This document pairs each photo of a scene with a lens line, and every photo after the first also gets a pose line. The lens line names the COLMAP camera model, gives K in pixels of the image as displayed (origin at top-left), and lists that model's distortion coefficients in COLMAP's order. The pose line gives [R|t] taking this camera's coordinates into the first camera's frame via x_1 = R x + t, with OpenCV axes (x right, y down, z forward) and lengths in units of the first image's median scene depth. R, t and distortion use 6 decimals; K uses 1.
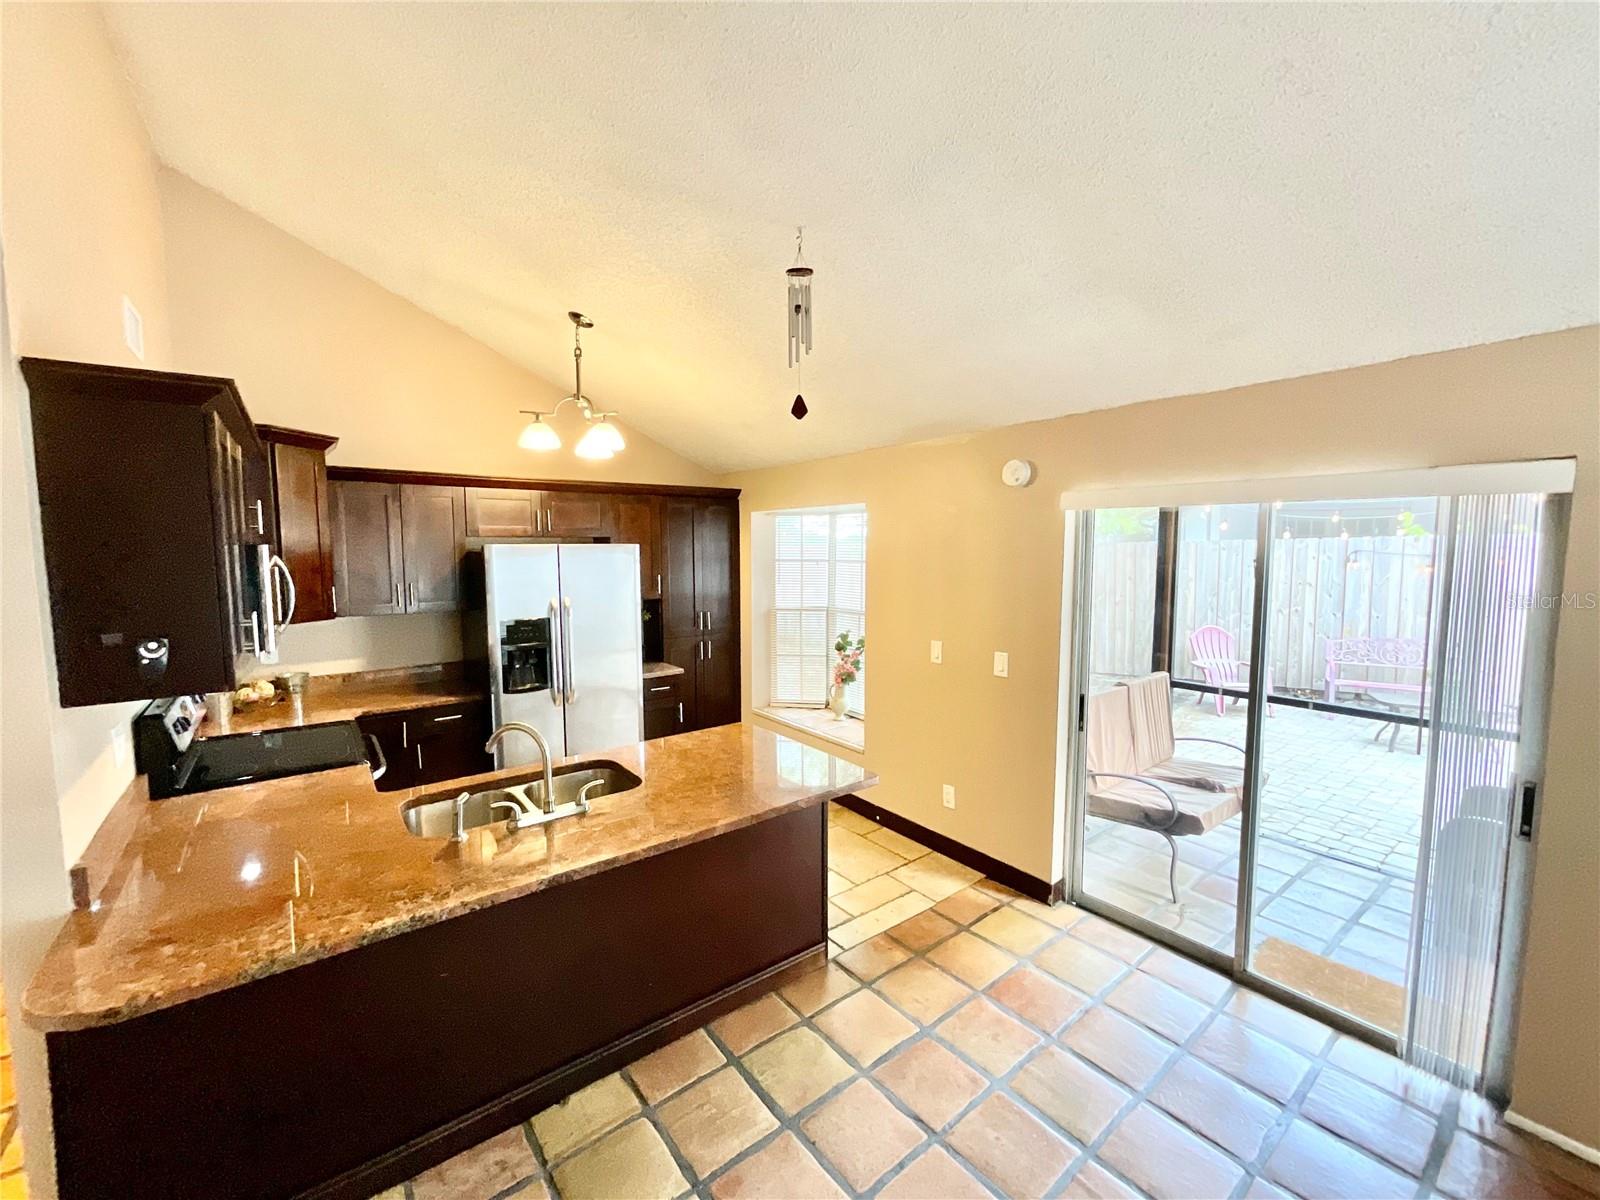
lens RADIAL K [[660.8, 0, 805.2], [0, 660.8, 602.4], [0, 0, 1]] dist [-0.000044, -0.000064]
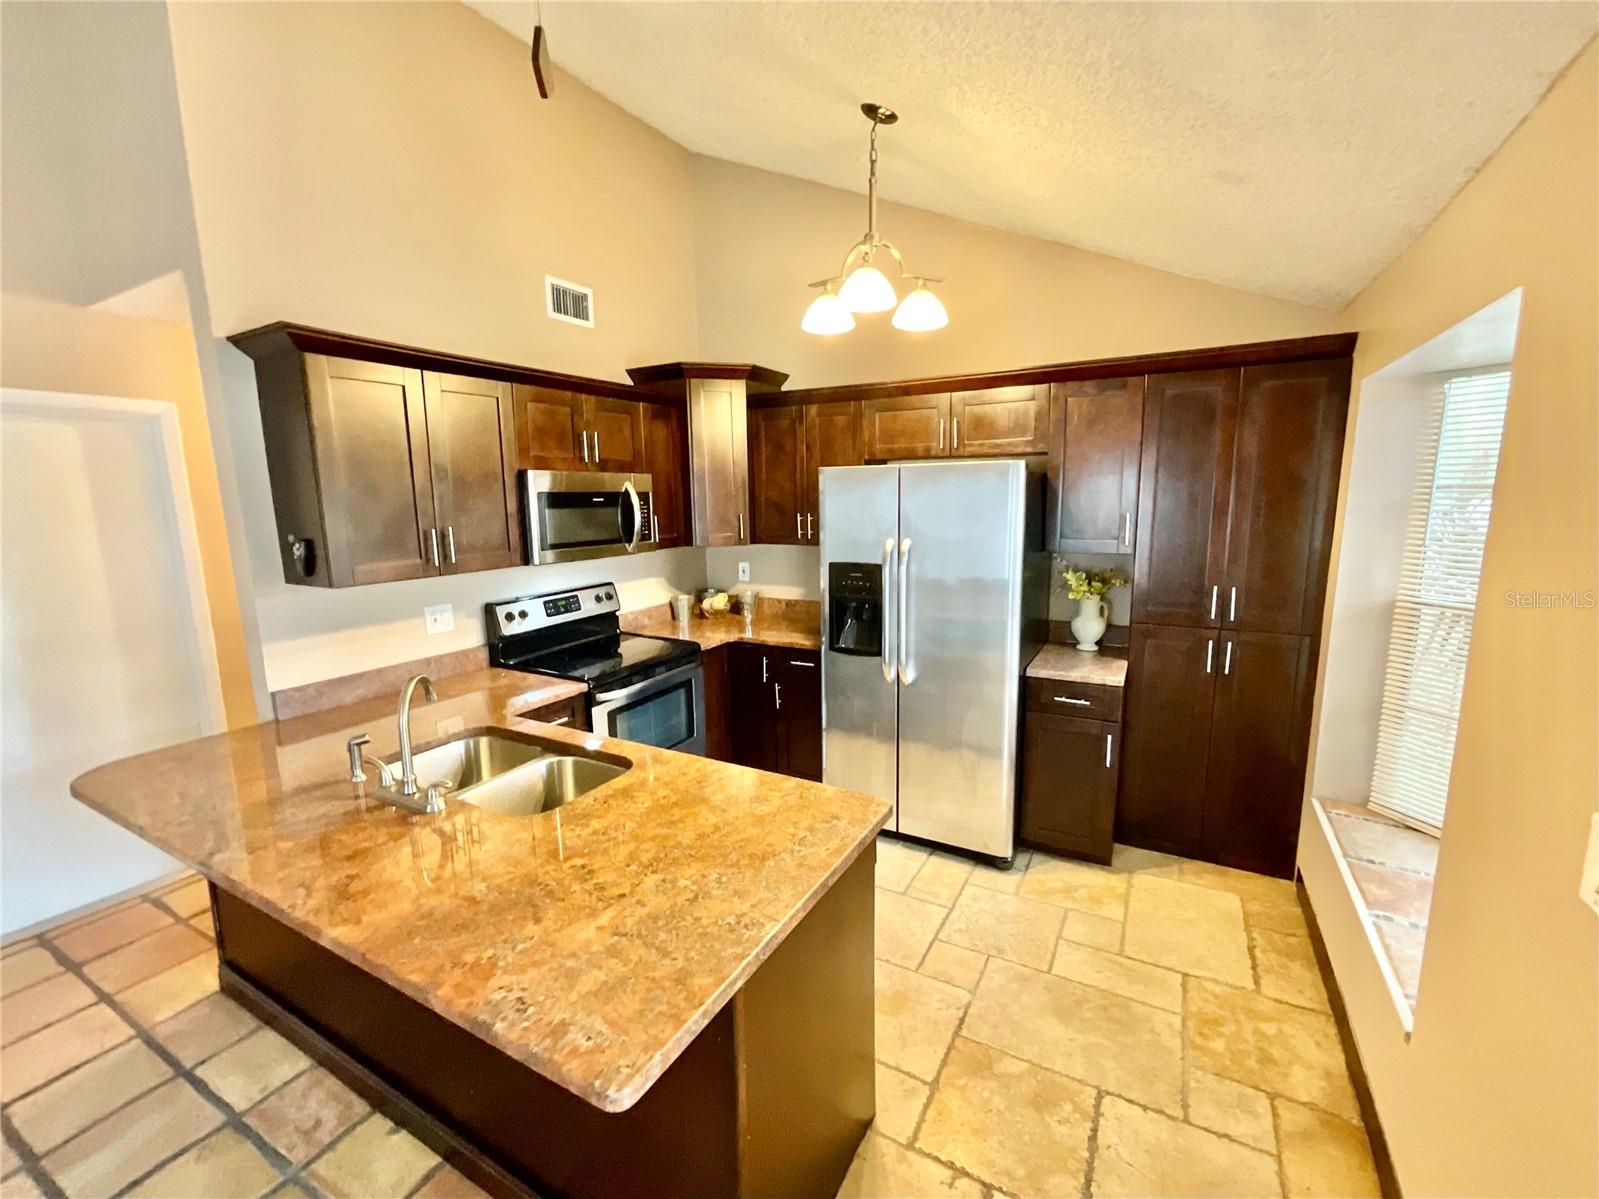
lens RADIAL K [[660.4, 0, 804.7], [0, 660.4, 601.9], [0, 0, 1]] dist [-0.000044, -0.000064]
pose [[0.379002, 0.144818, -0.913994, 0.295390], [-0.065469, 0.989400, 0.129618, -0.028569], [0.923077, 0.010712, 0.384466, 0.678872]]
